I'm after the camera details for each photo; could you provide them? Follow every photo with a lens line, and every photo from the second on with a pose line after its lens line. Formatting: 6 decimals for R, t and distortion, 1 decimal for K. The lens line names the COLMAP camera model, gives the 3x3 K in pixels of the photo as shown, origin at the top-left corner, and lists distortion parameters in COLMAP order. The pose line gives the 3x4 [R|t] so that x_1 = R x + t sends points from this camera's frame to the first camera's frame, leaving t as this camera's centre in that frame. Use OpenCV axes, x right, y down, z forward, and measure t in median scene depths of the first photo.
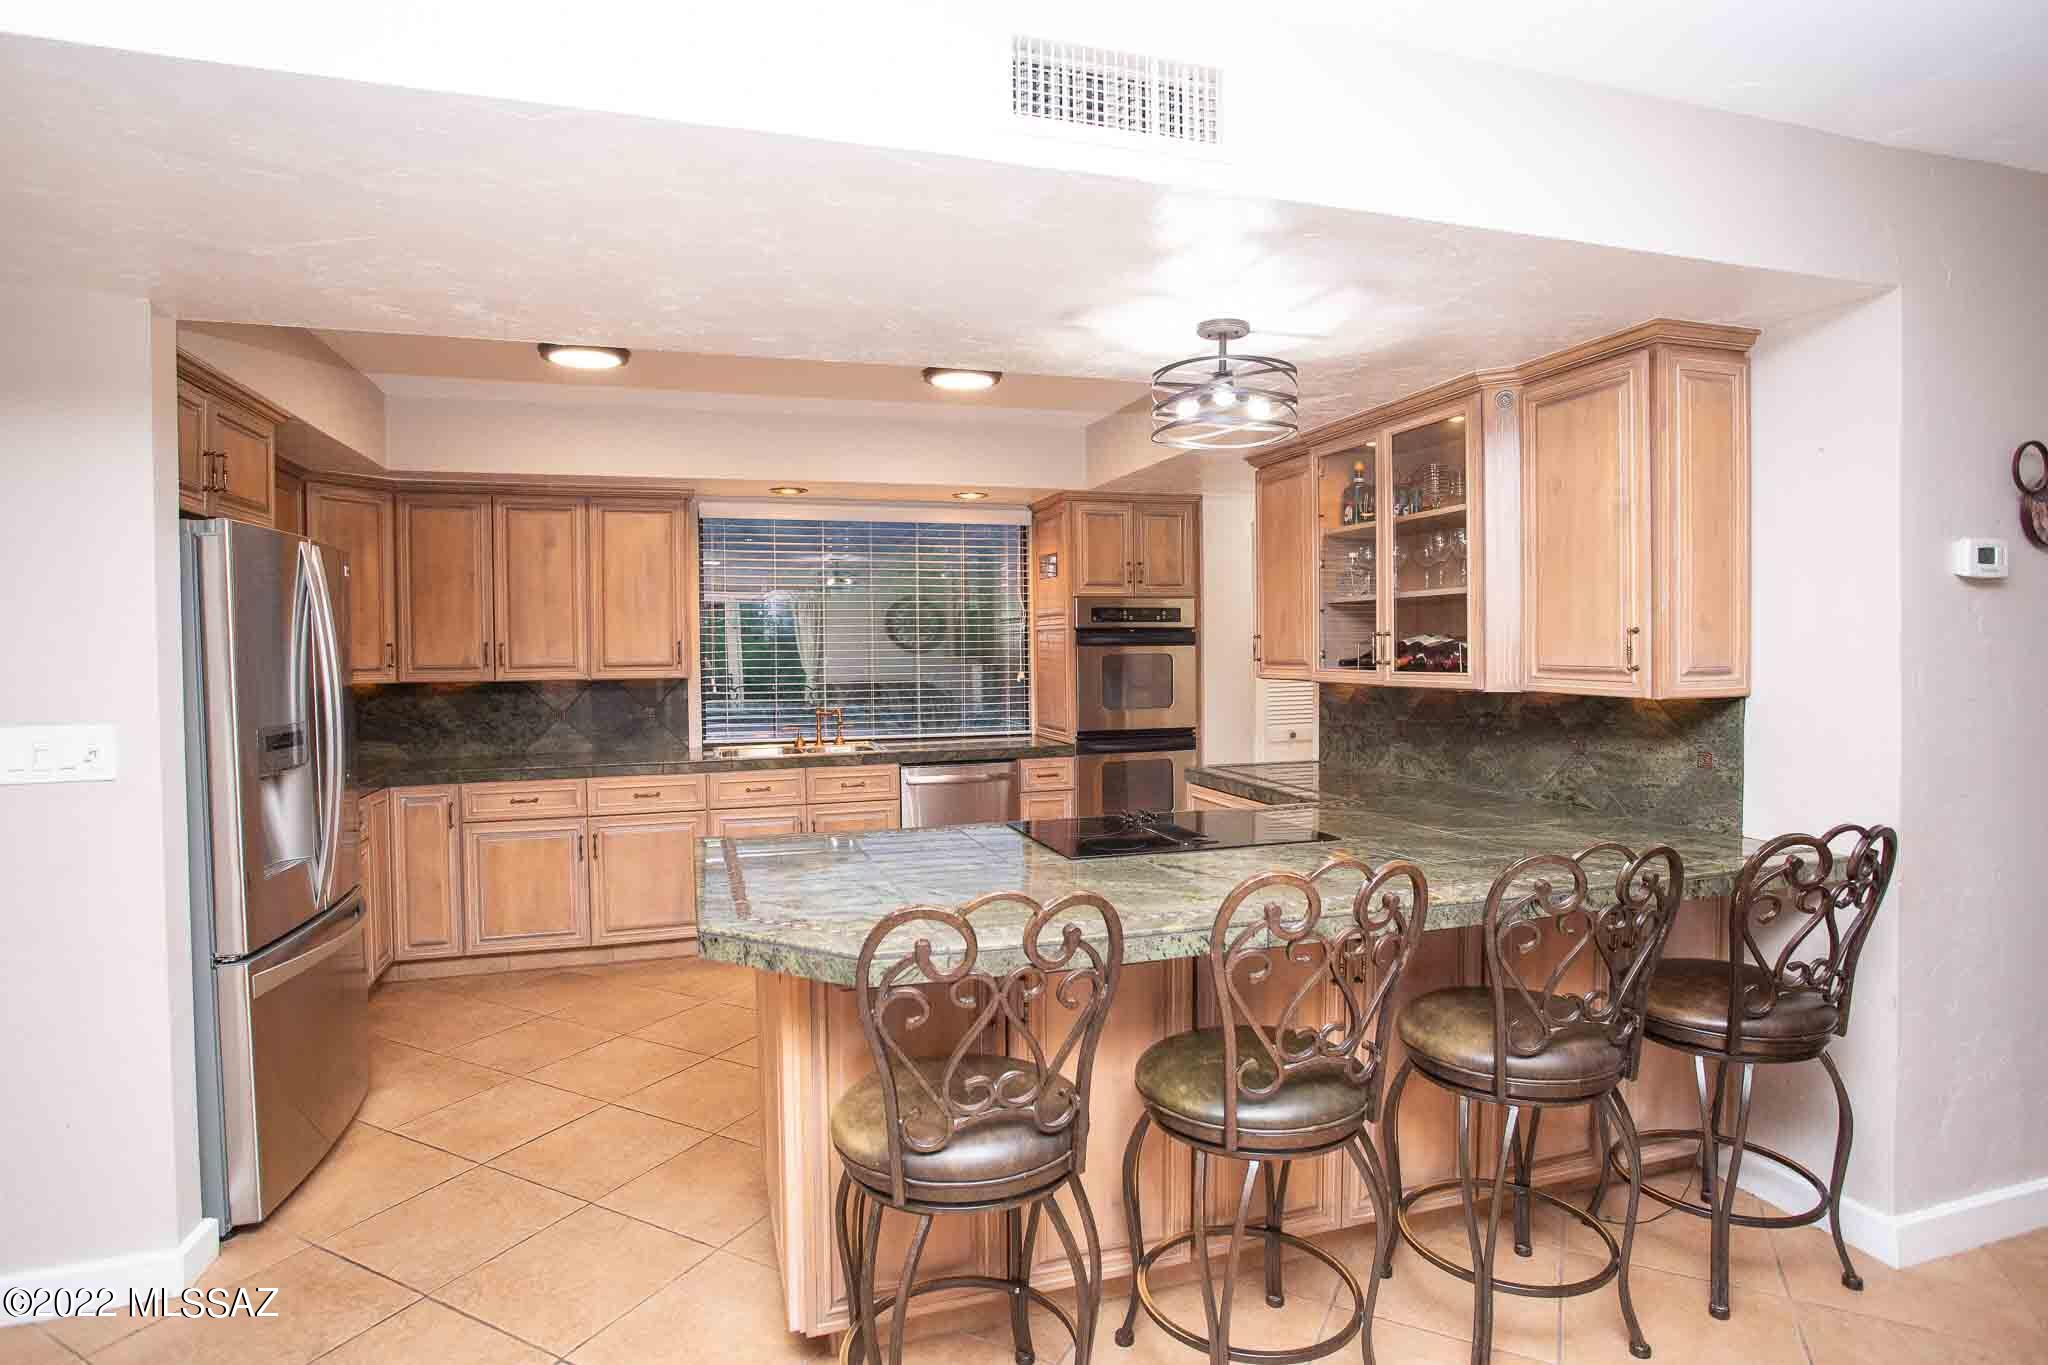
lens RADIAL K [[1064.2, 0, 1022.0], [0, 1064.2, 679.6], [0, 0, 1]] dist [-0.037350, -0.000058]
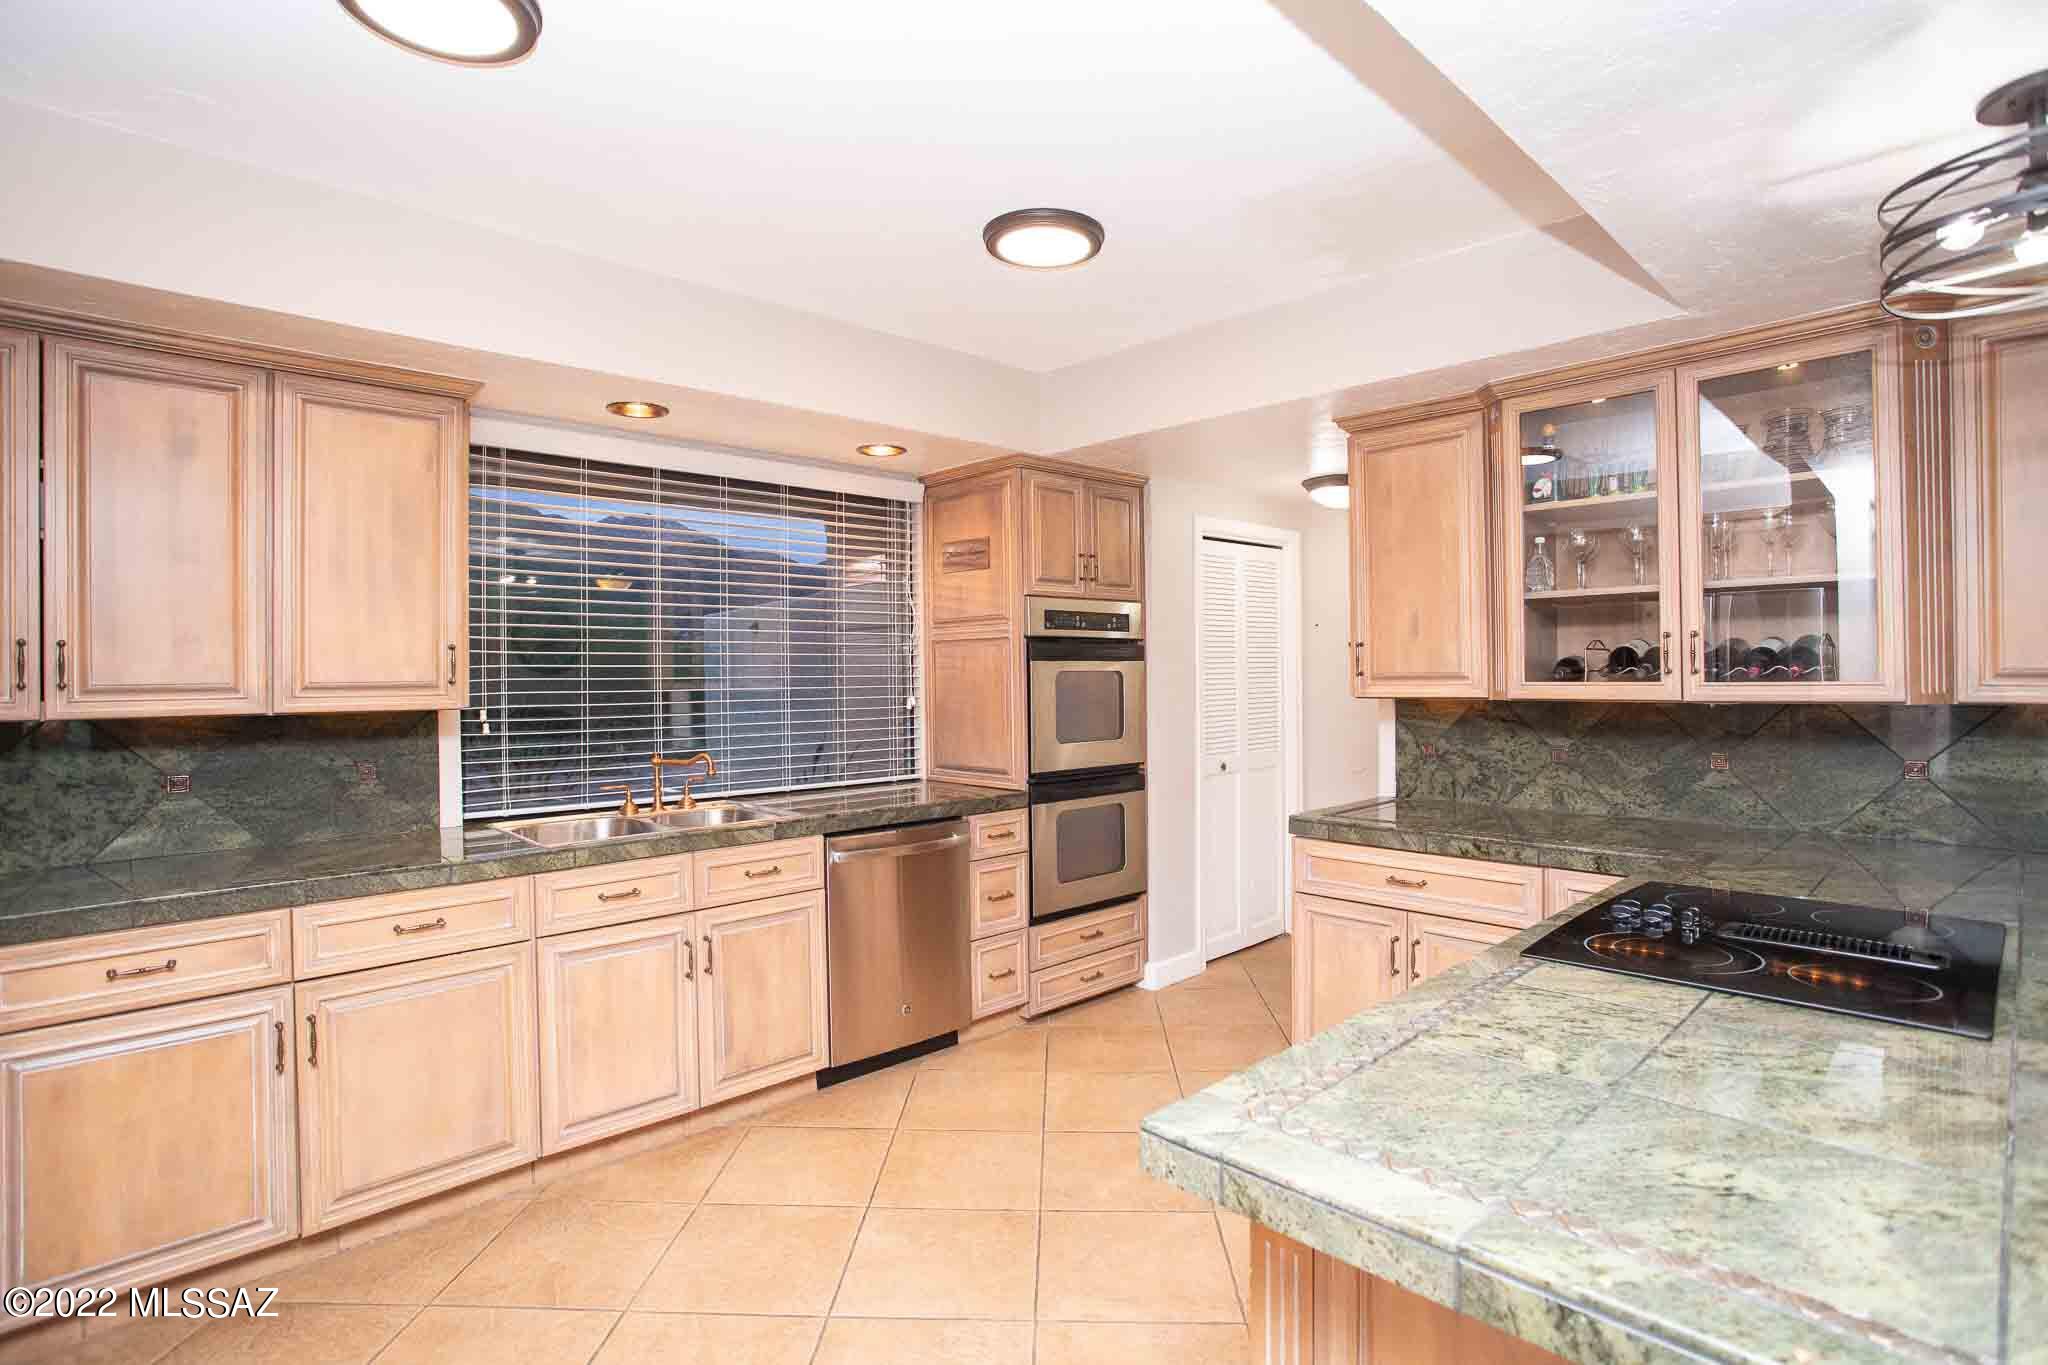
lens RADIAL K [[994.7, 0, 1021.8], [0, 994.7, 673.7], [0, 0, 1]] dist [-0.062986, 0.028128]
pose [[0.898184, 0.001238, 0.439617, -0.284716], [0.014907, 0.999335, -0.033271, 0.001612], [-0.439366, 0.036437, 0.897569, 0.401696]]
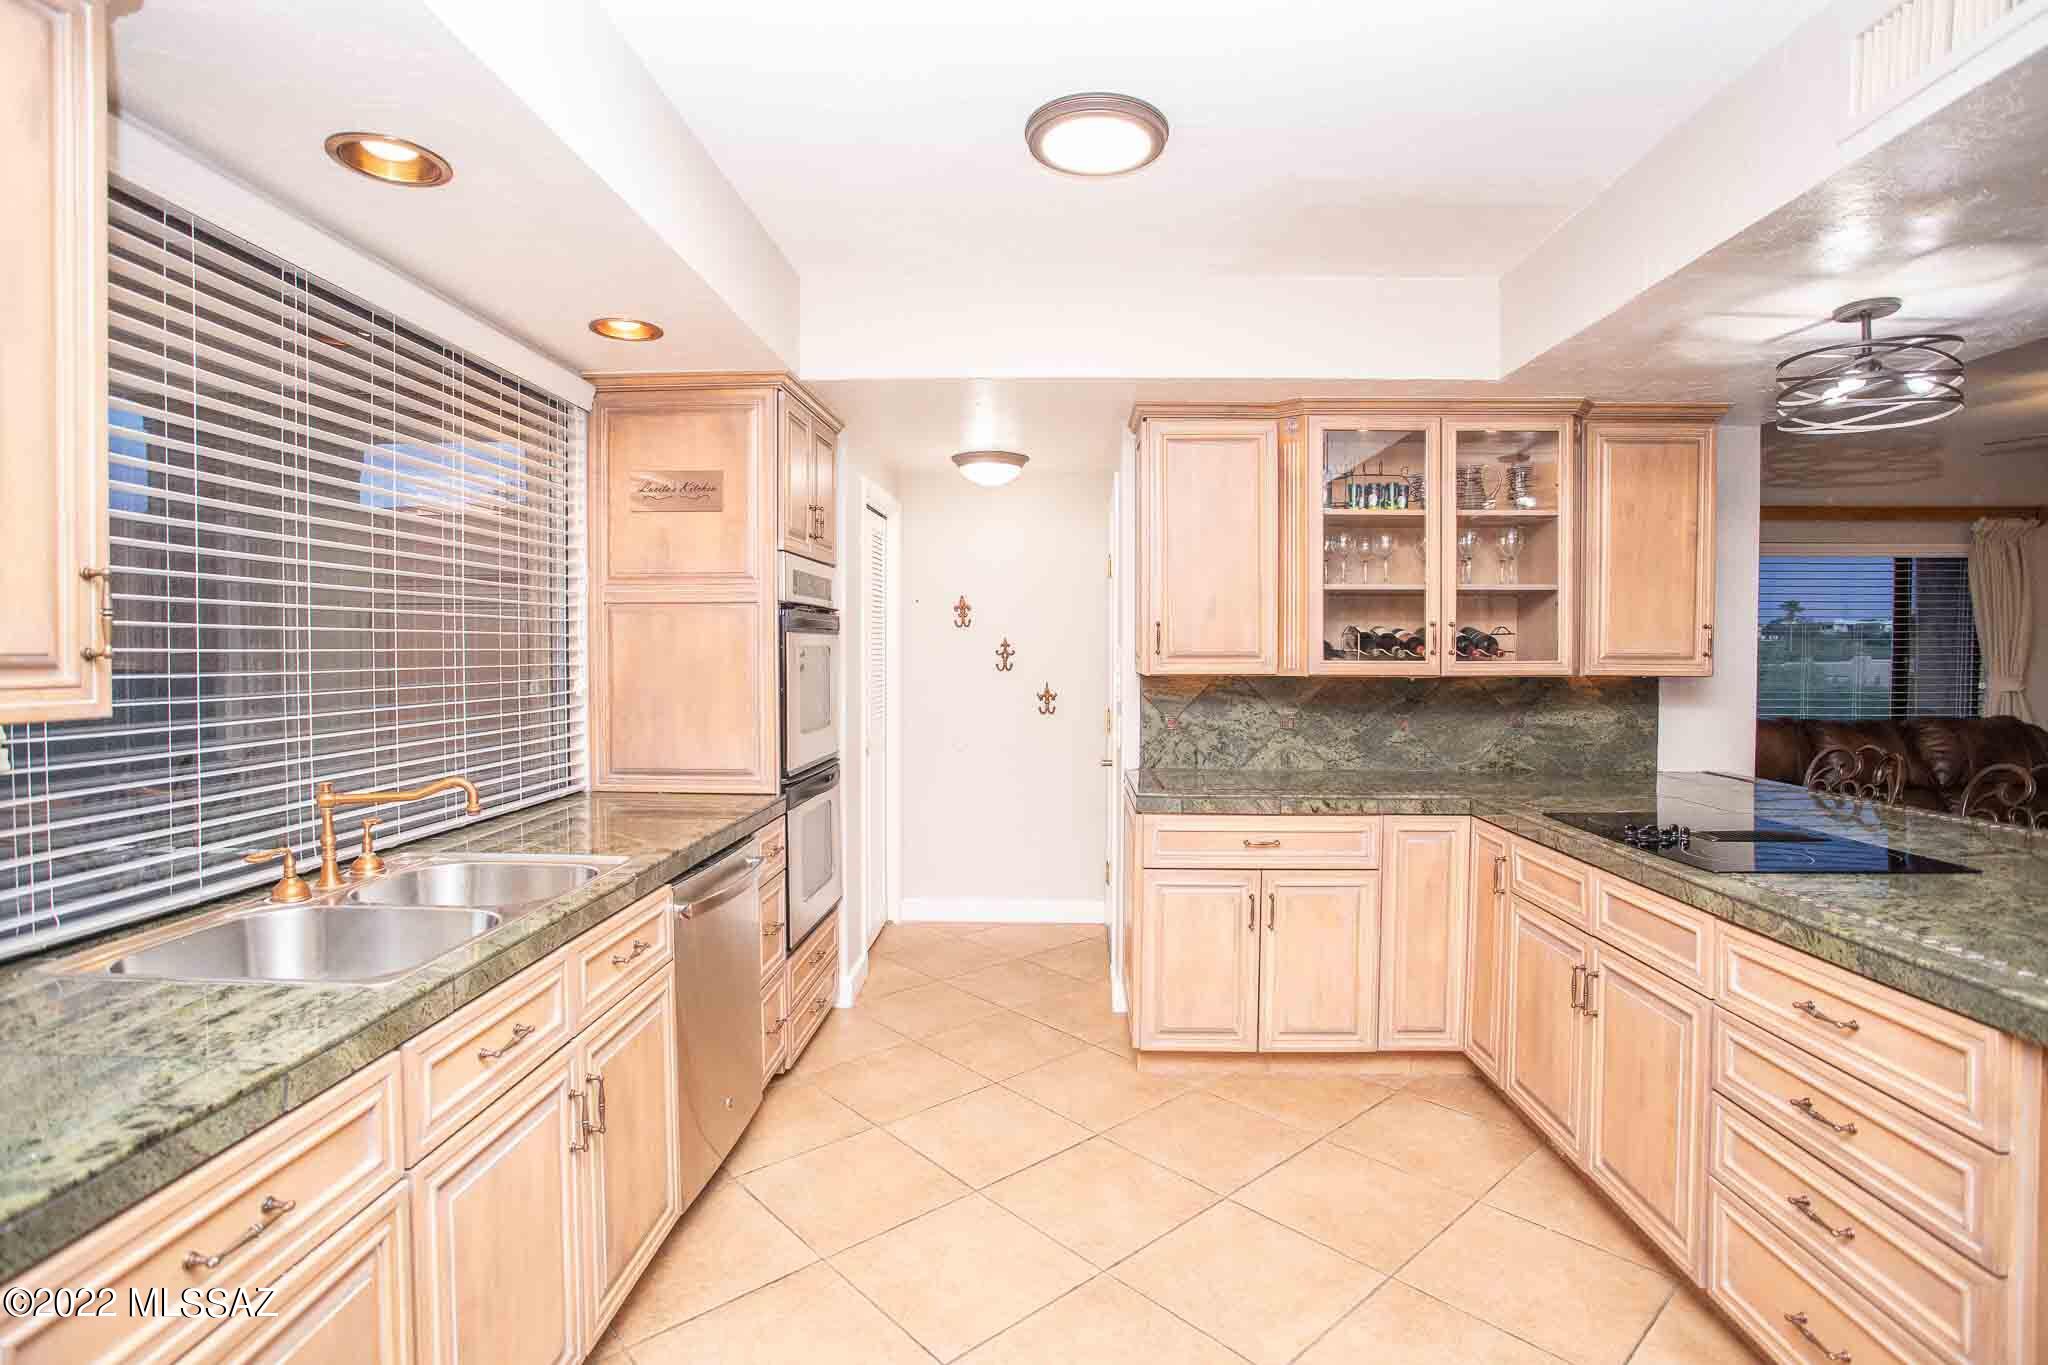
lens RADIAL K [[994.7, 0, 1021.8], [0, 994.7, 673.7], [0, 0, 1]] dist [-0.062986, 0.028128]
pose [[0.339285, -0.013837, 0.940582, -0.469674], [0.025334, 0.999664, 0.005568, -0.008002], [-0.940342, 0.021940, 0.339522, 0.740700]]
